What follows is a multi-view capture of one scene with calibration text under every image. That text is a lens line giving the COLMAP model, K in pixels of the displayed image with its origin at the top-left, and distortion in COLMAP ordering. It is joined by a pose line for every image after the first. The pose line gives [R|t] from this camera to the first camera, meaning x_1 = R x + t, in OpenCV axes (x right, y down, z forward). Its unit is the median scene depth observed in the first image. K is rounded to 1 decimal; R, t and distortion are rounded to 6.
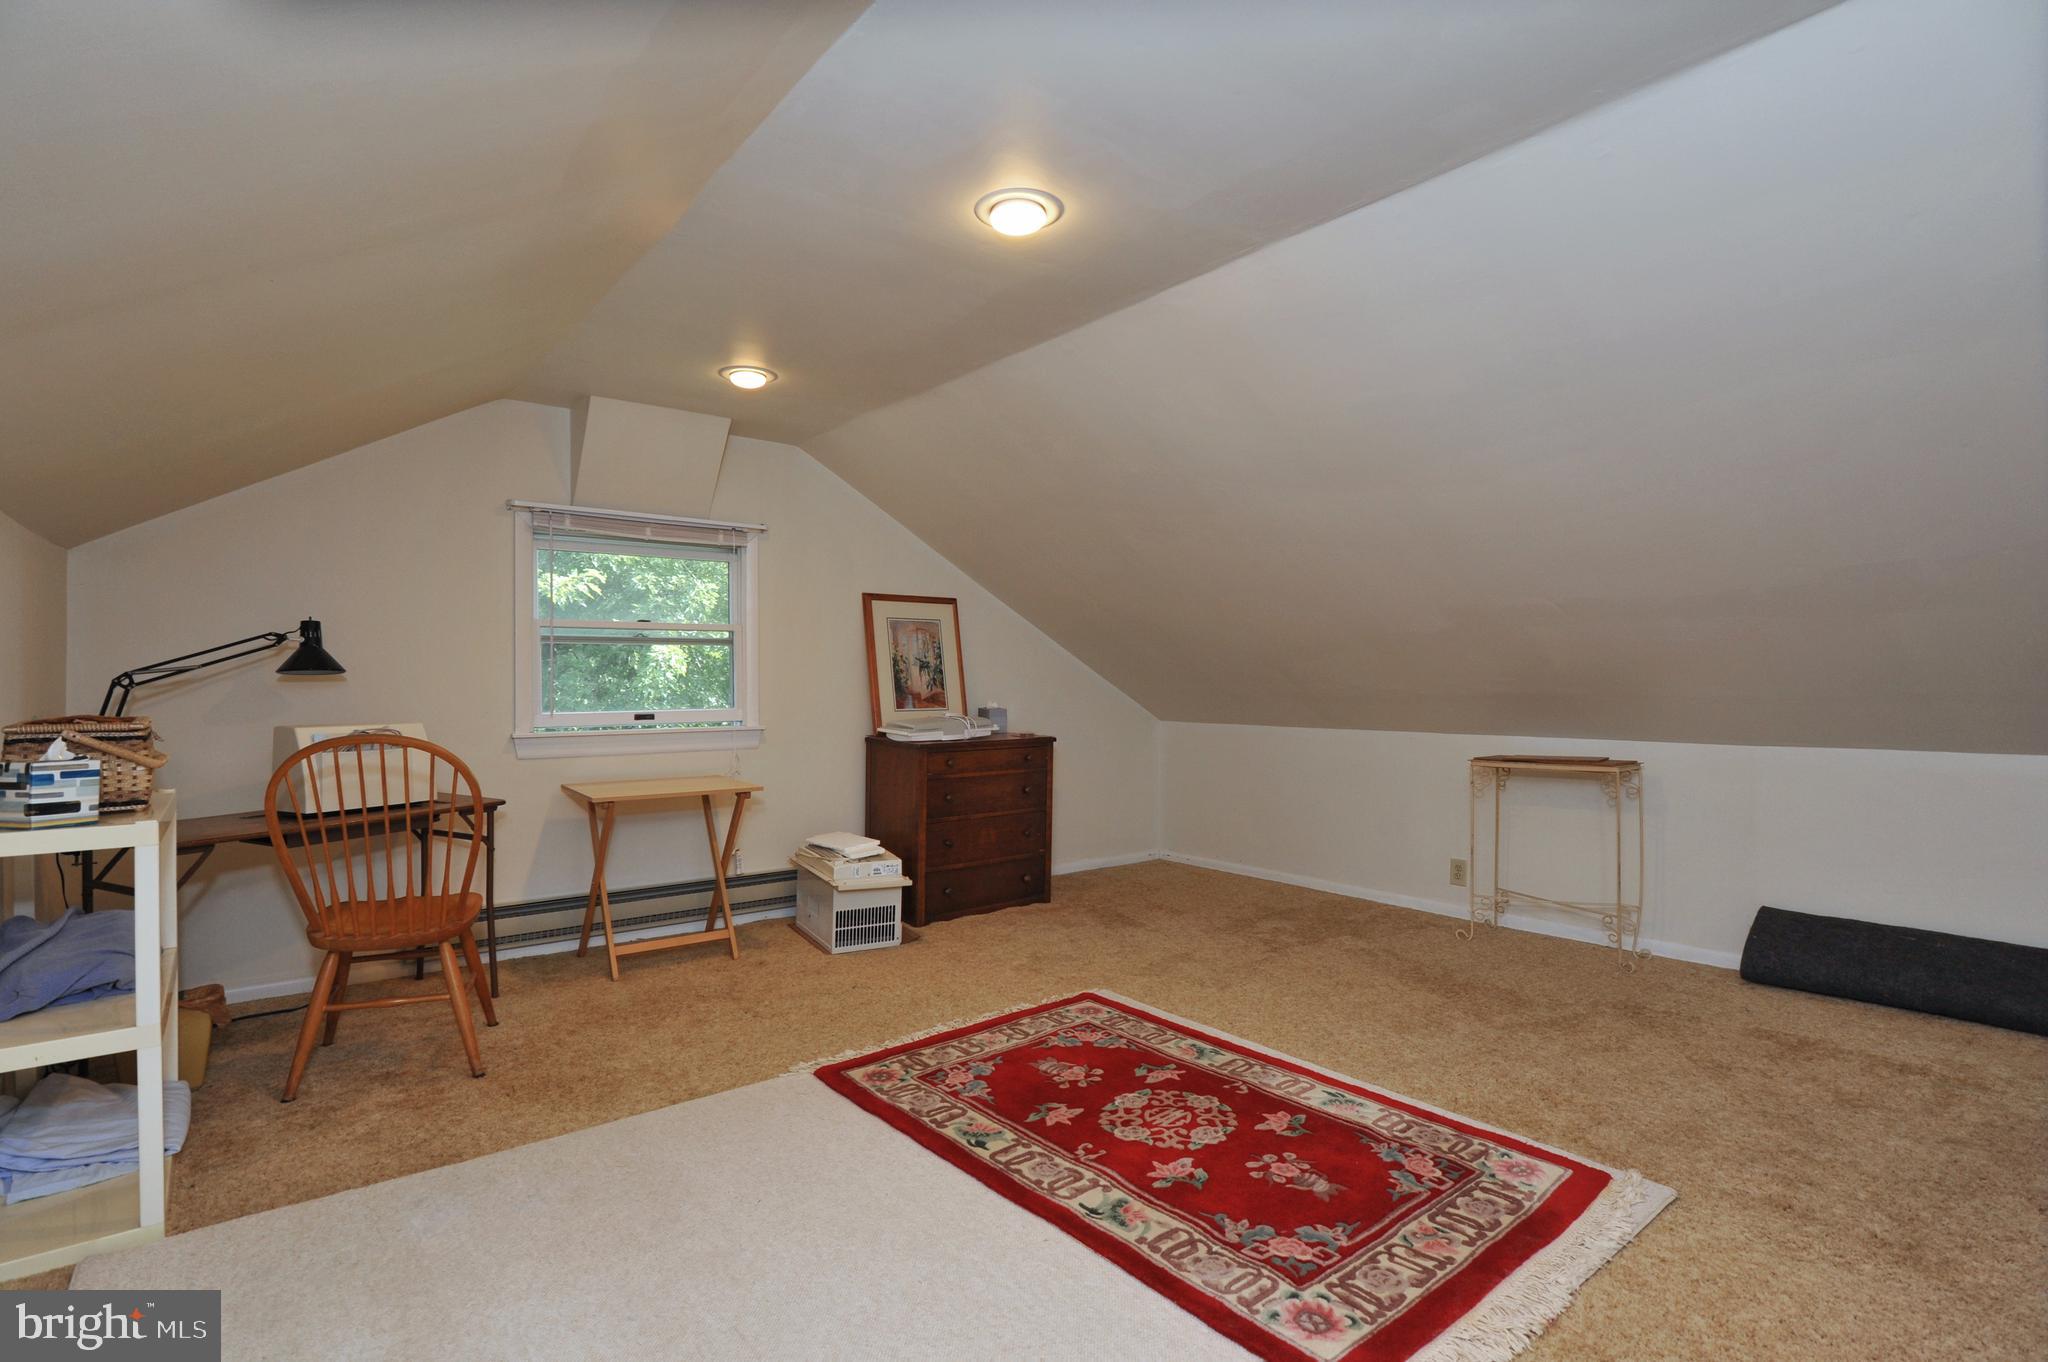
lens RADIAL K [[999.4, 0, 1015.8], [0, 999.4, 682.4], [0, 0, 1]] dist [0.000078, -0.001522]
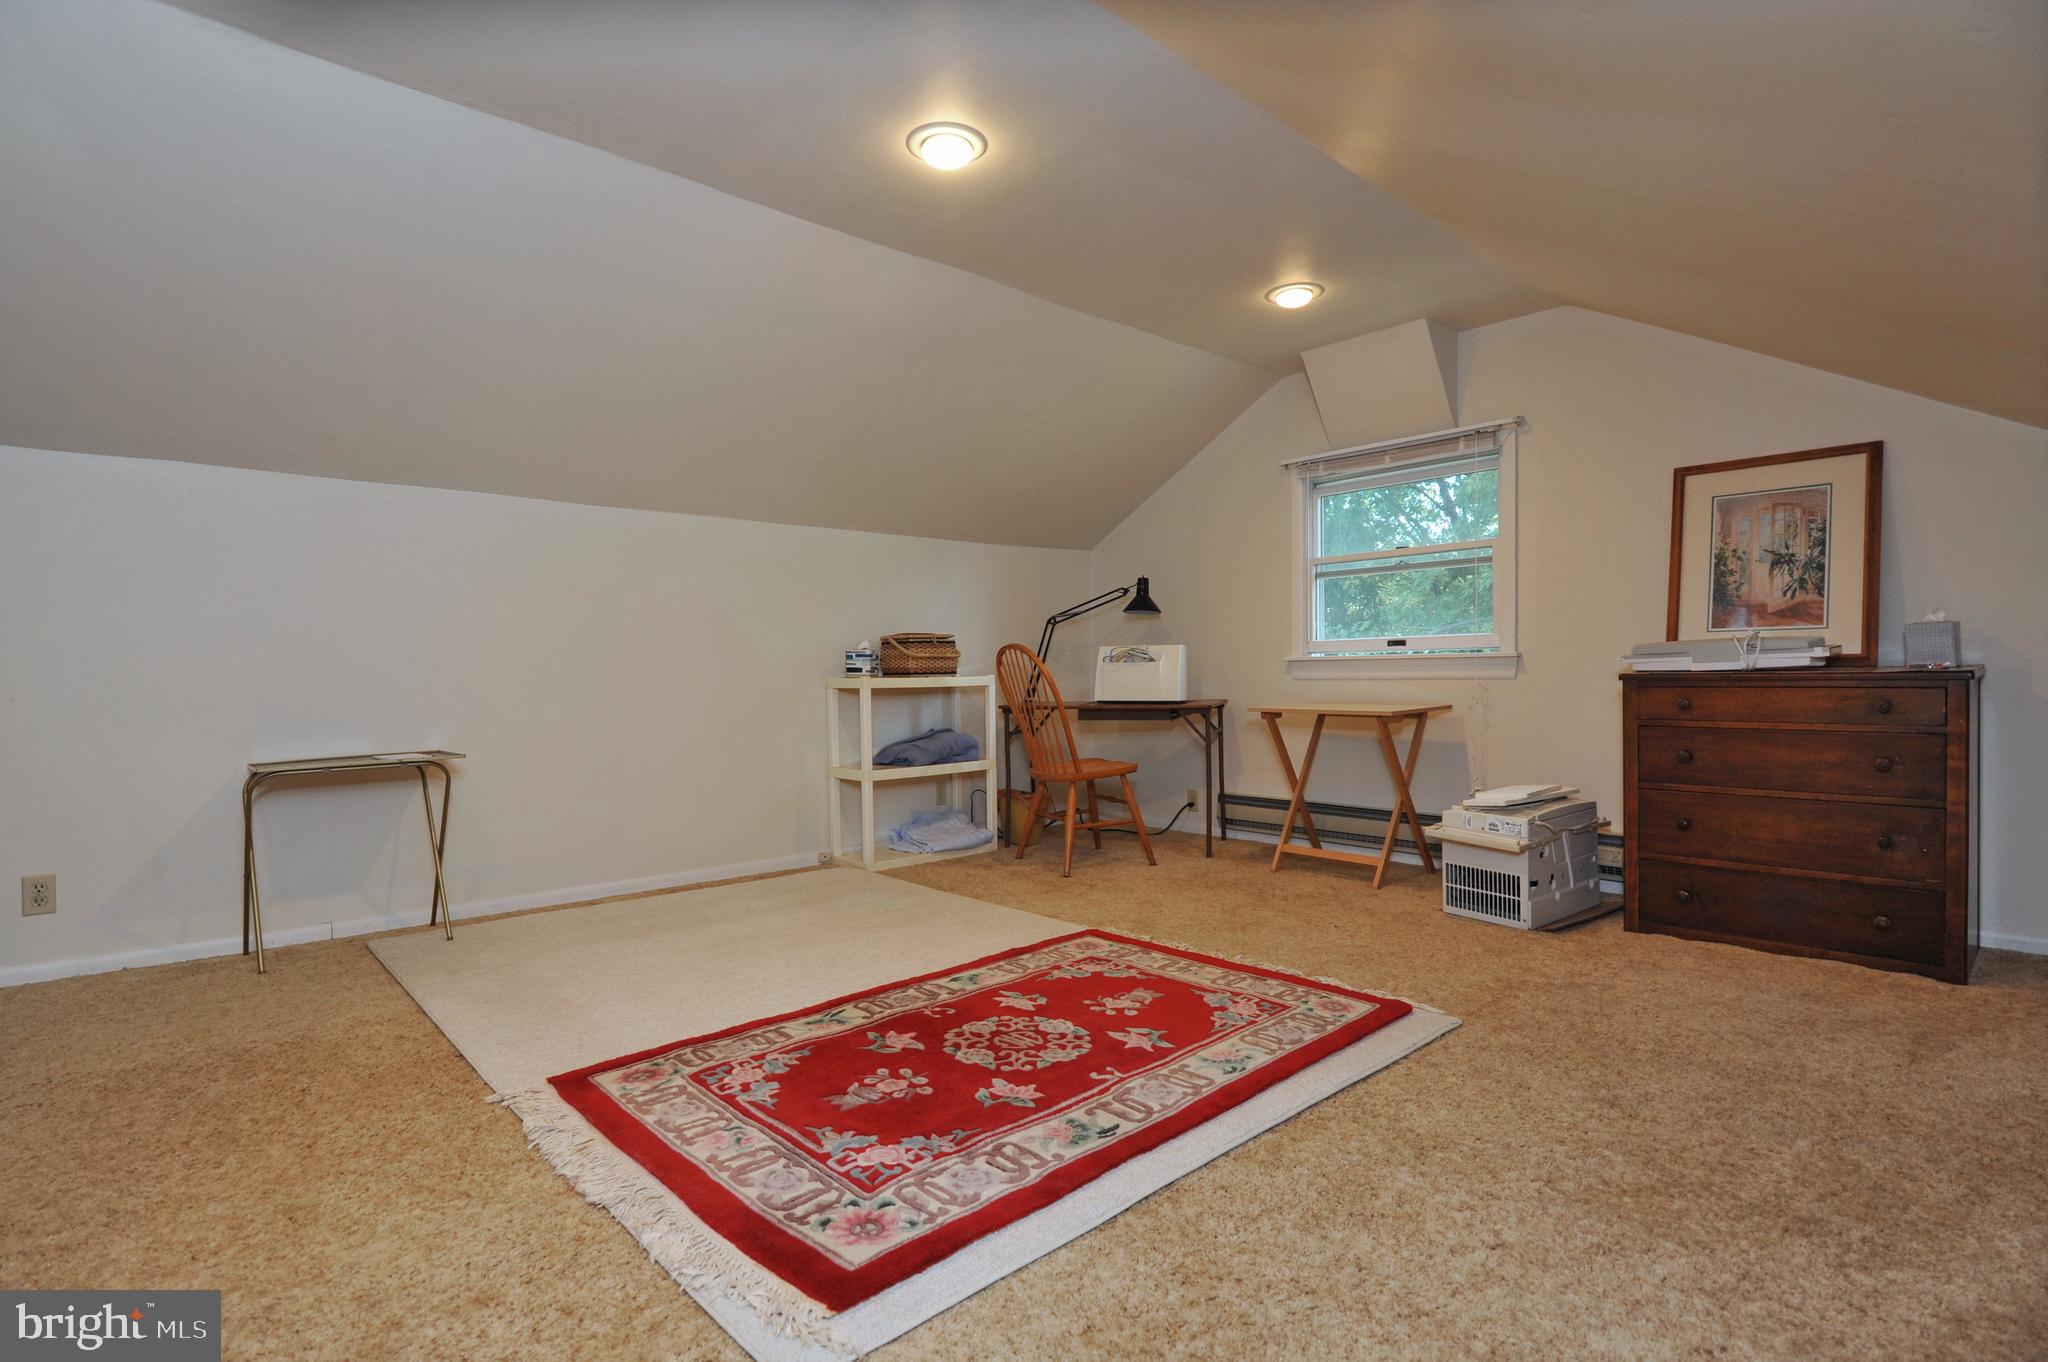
lens RADIAL K [[999.4, 0, 1015.8], [0, 999.4, 682.4], [0, 0, 1]] dist [0.000078, -0.001522]
pose [[0.065559, 0.012005, -0.997776, 0.801206], [0.008639, 0.999883, 0.012598, 0.076224], [0.997811, -0.009446, 0.065448, 0.719303]]
